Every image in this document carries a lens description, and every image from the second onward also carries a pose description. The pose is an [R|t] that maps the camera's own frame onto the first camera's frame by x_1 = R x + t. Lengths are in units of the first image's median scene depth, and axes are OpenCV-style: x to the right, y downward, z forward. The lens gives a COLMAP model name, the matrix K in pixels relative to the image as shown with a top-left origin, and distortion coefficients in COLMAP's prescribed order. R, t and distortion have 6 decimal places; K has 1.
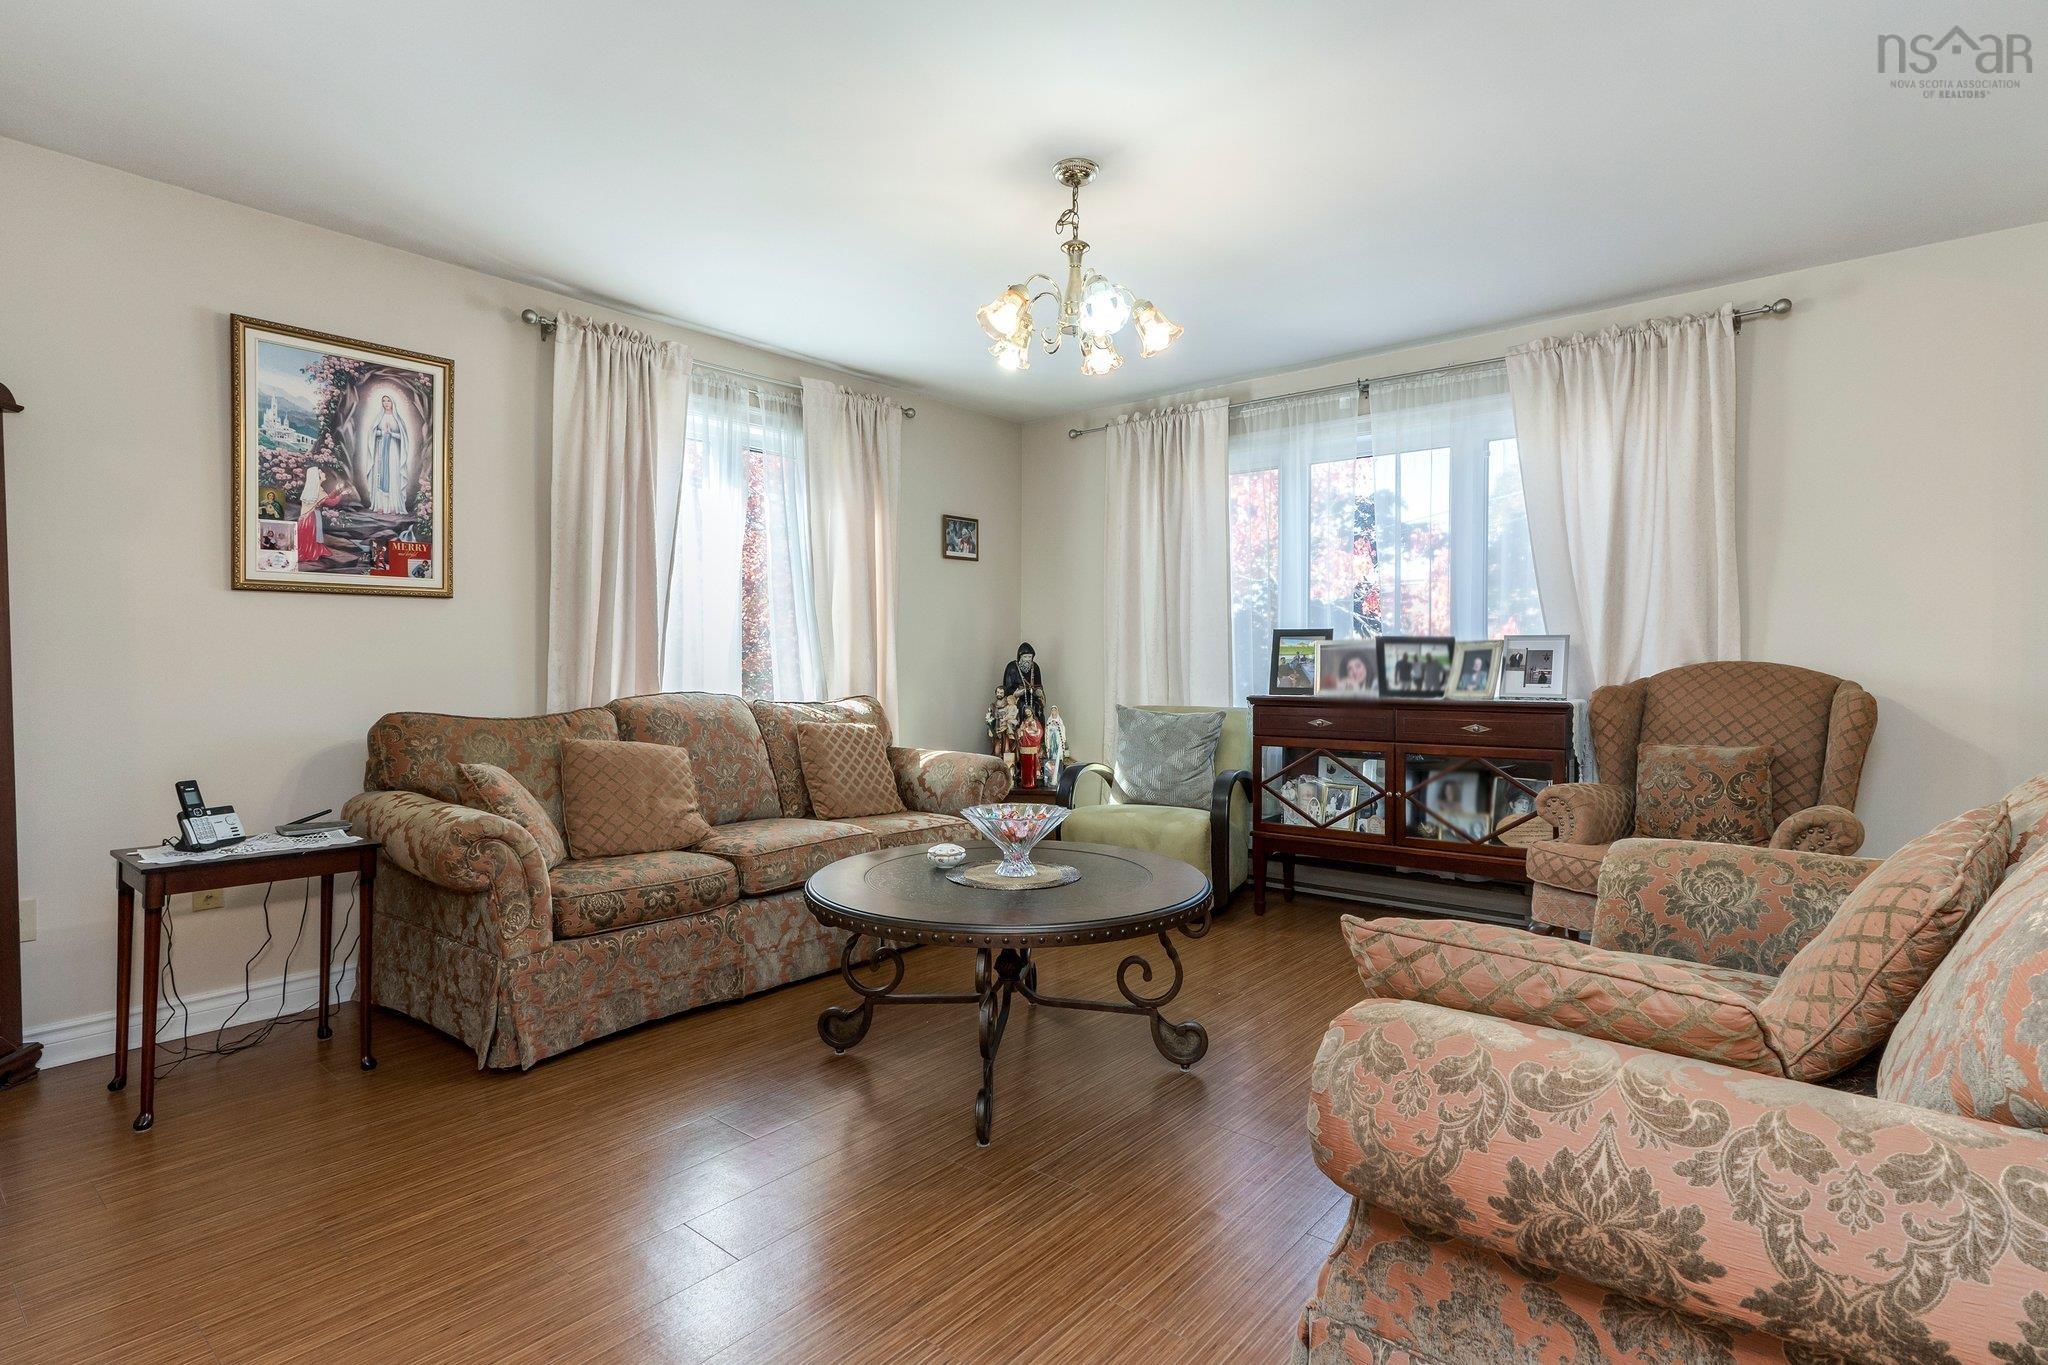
lens RADIAL K [[1020.8, 0, 1021.2], [0, 1020.8, 654.9], [0, 0, 1]] dist [0.003280, 0.000634]
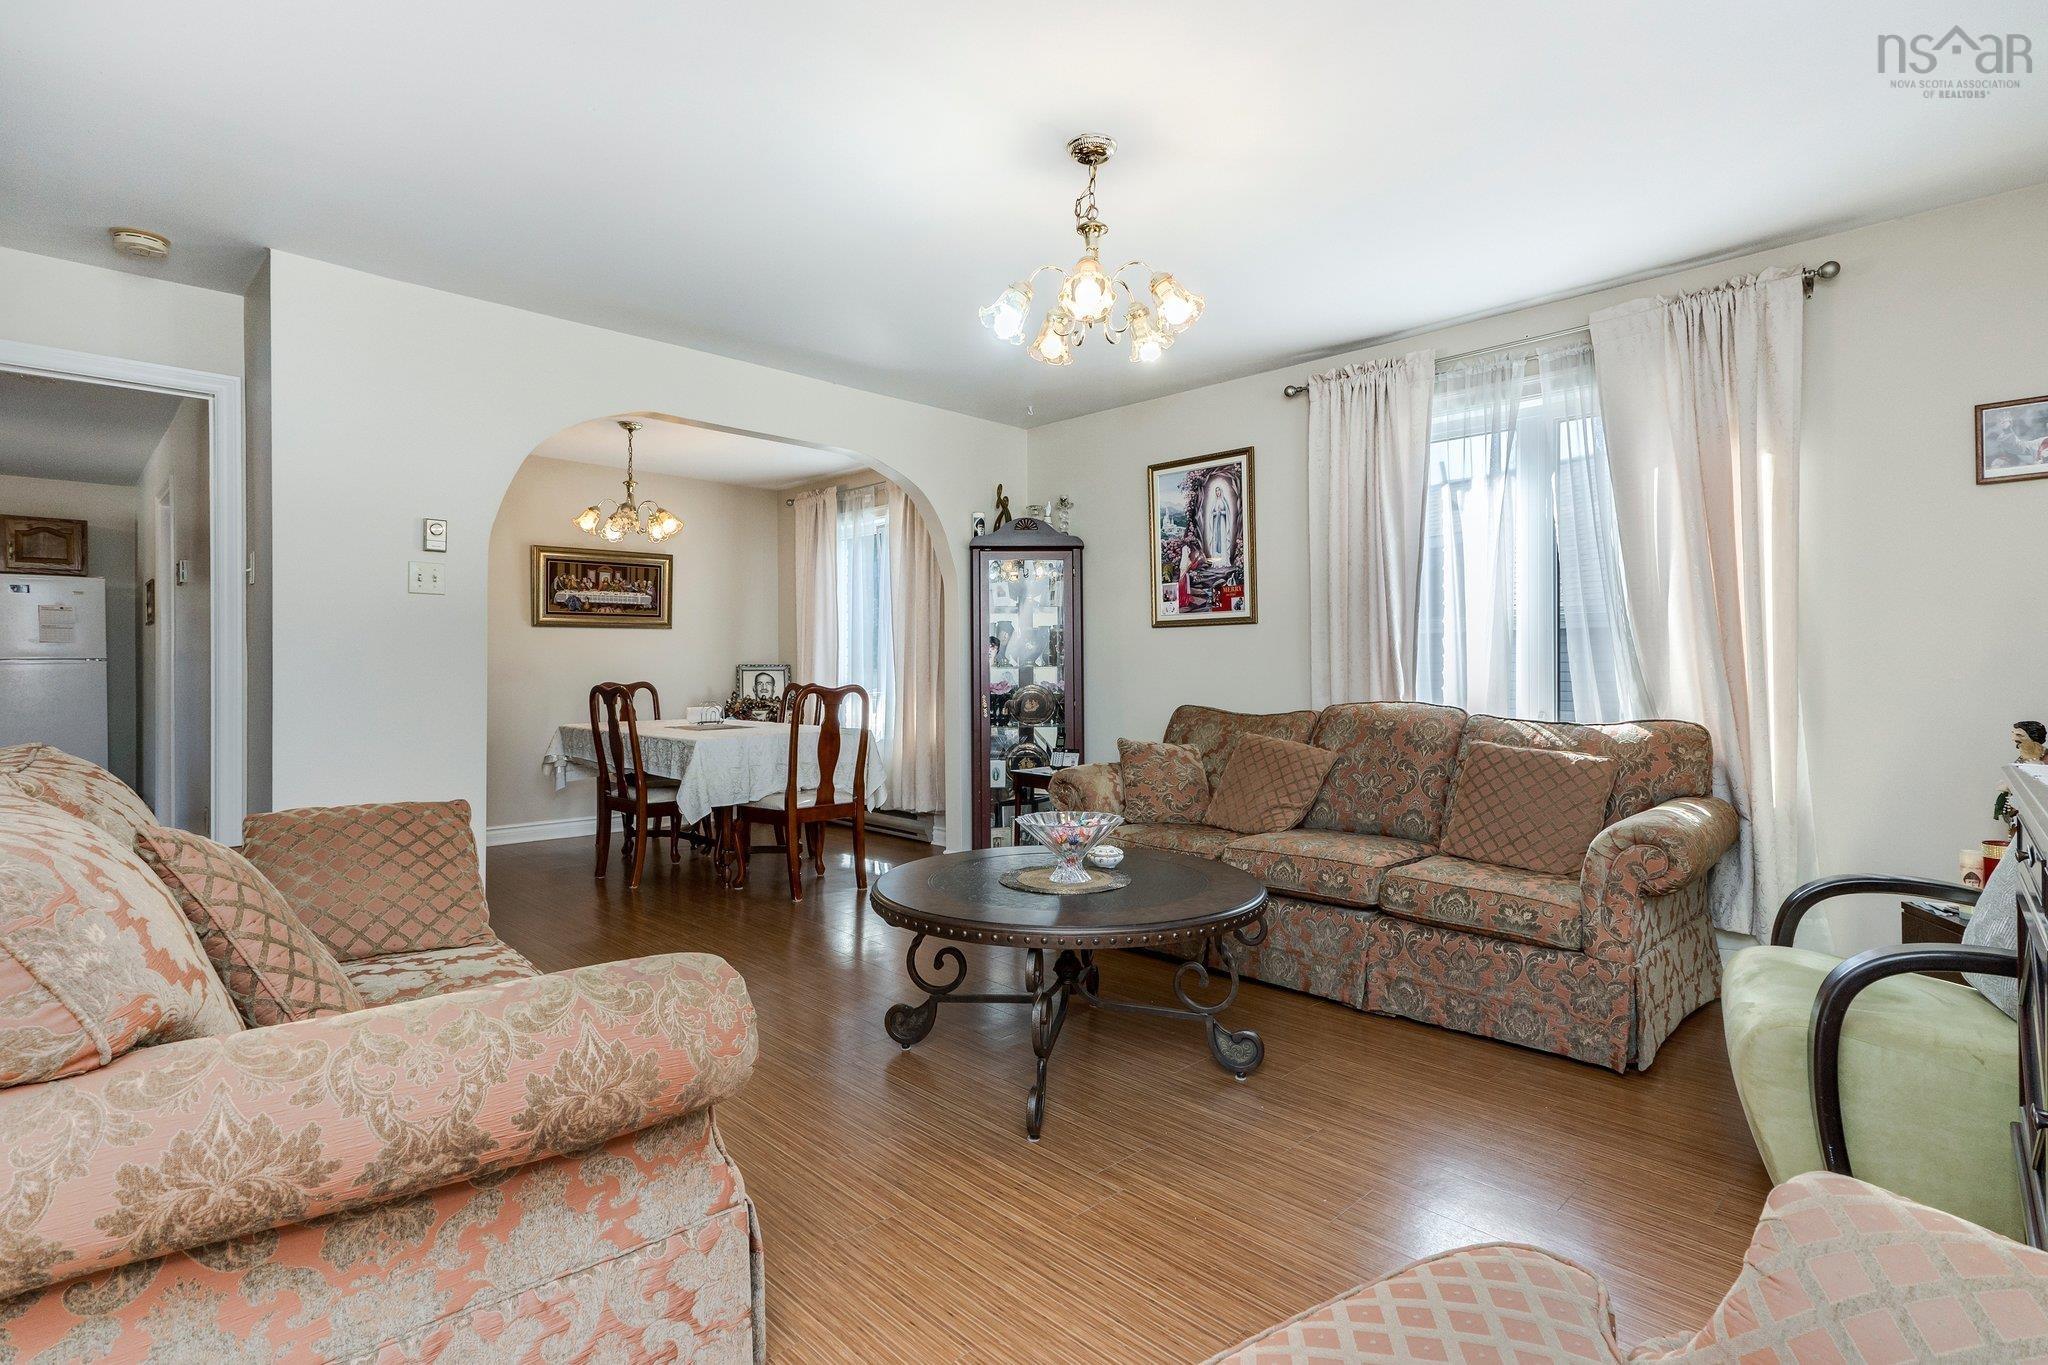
lens RADIAL K [[941.7, 0, 1028.4], [0, 941.7, 653.7], [0, 0, 1]] dist [0.000679, 0.000179]
pose [[-0.069111, -0.007623, -0.997580, 0.625861], [0.012072, 0.999891, -0.008478, -0.007767], [0.997536, -0.012629, -0.069012, 0.706342]]
